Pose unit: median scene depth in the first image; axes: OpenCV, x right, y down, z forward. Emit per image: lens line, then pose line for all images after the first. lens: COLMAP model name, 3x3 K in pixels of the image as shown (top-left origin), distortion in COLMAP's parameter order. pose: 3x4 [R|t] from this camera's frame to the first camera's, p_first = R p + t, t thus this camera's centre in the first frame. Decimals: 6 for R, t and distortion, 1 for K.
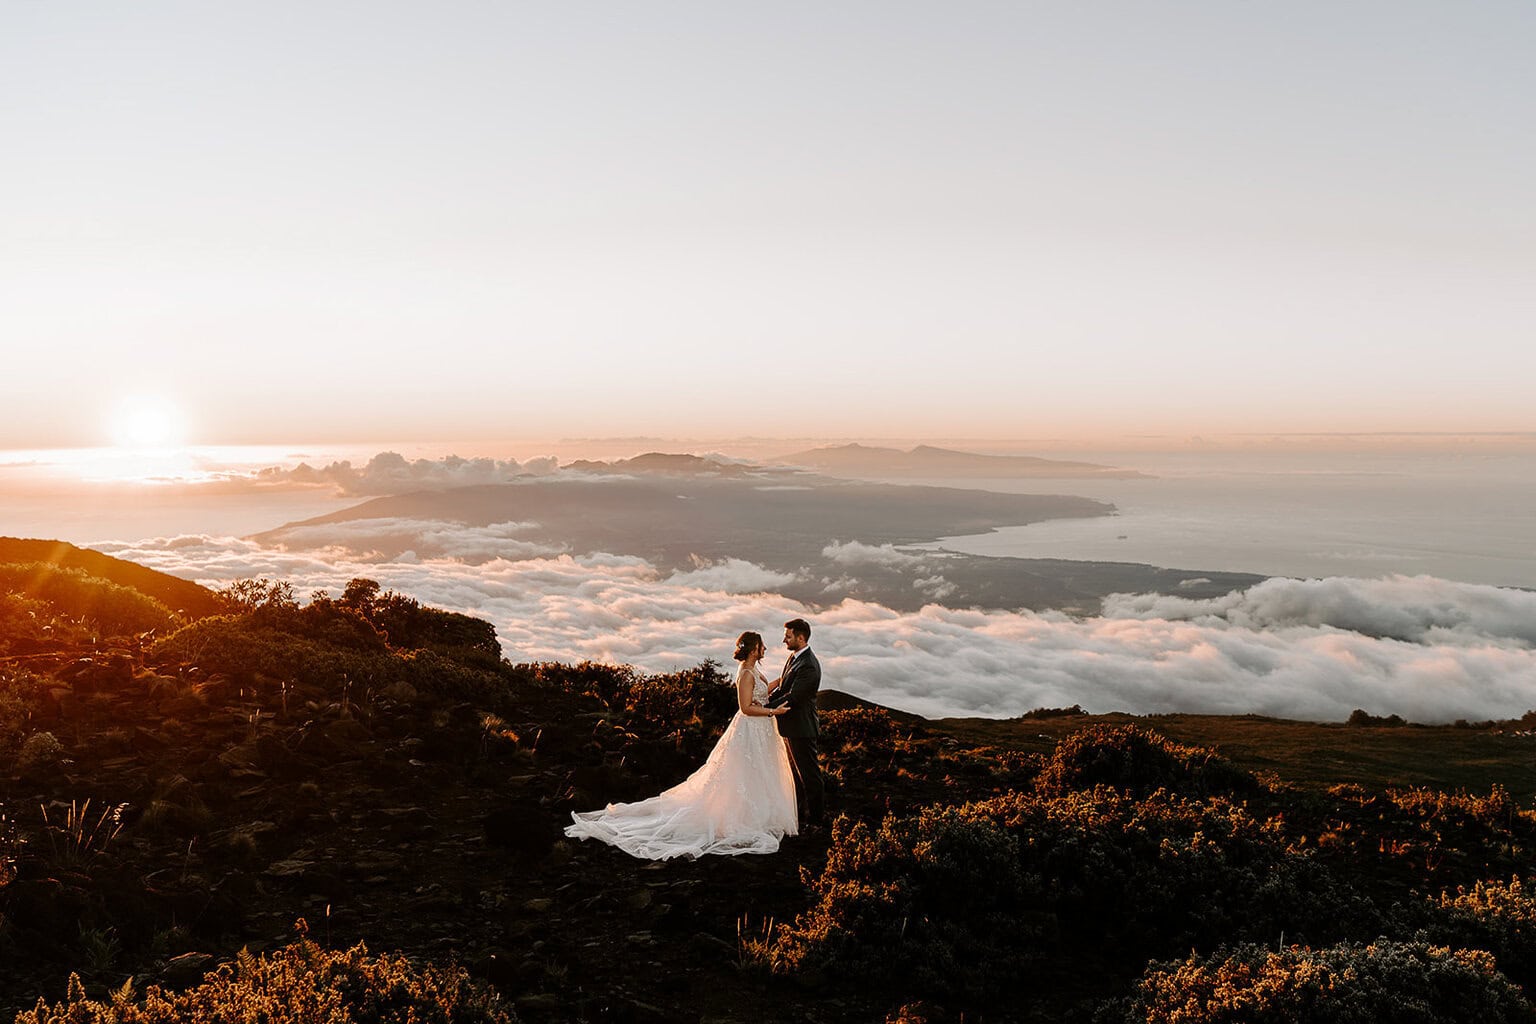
lens RADIAL K [[1559.3, 0, 788.9], [0, 1559.3, 495.2], [0, 0, 1]] dist [-0.009058, 0.000000]
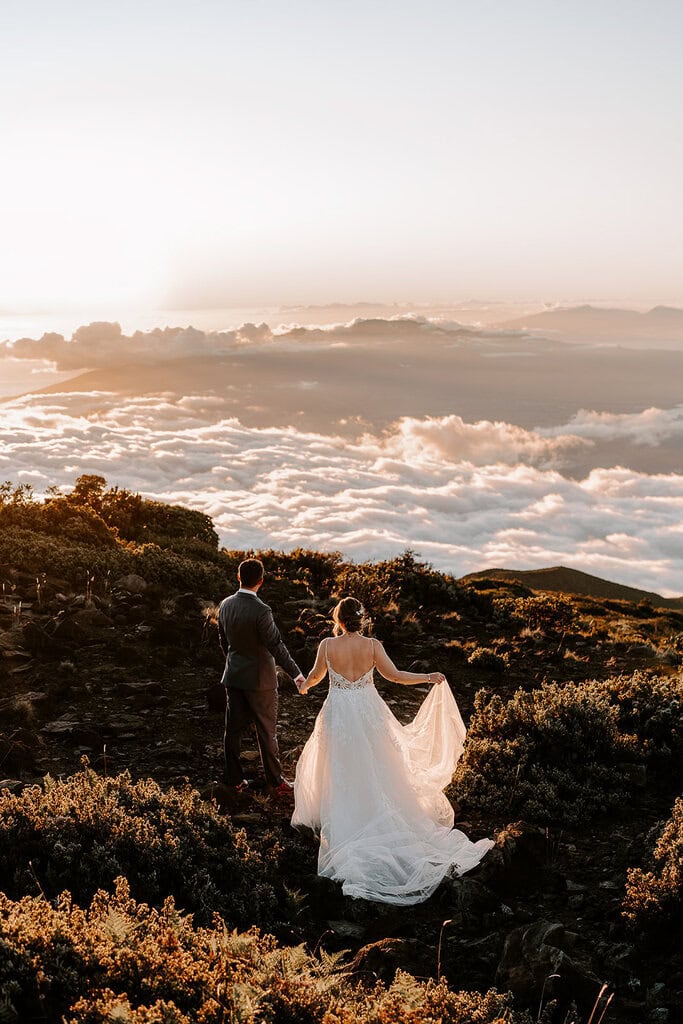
lens RADIAL K [[1679.1, 0, 346.5], [0, 1679.1, 515.4], [0, 0, 1]] dist [-0.009531, 0.000000]
pose [[0.994320, -0.004278, -0.106346, 0.047529], [0.014400, 0.995412, 0.094595, -0.046604], [0.105454, -0.095590, 0.989819, -0.245208]]
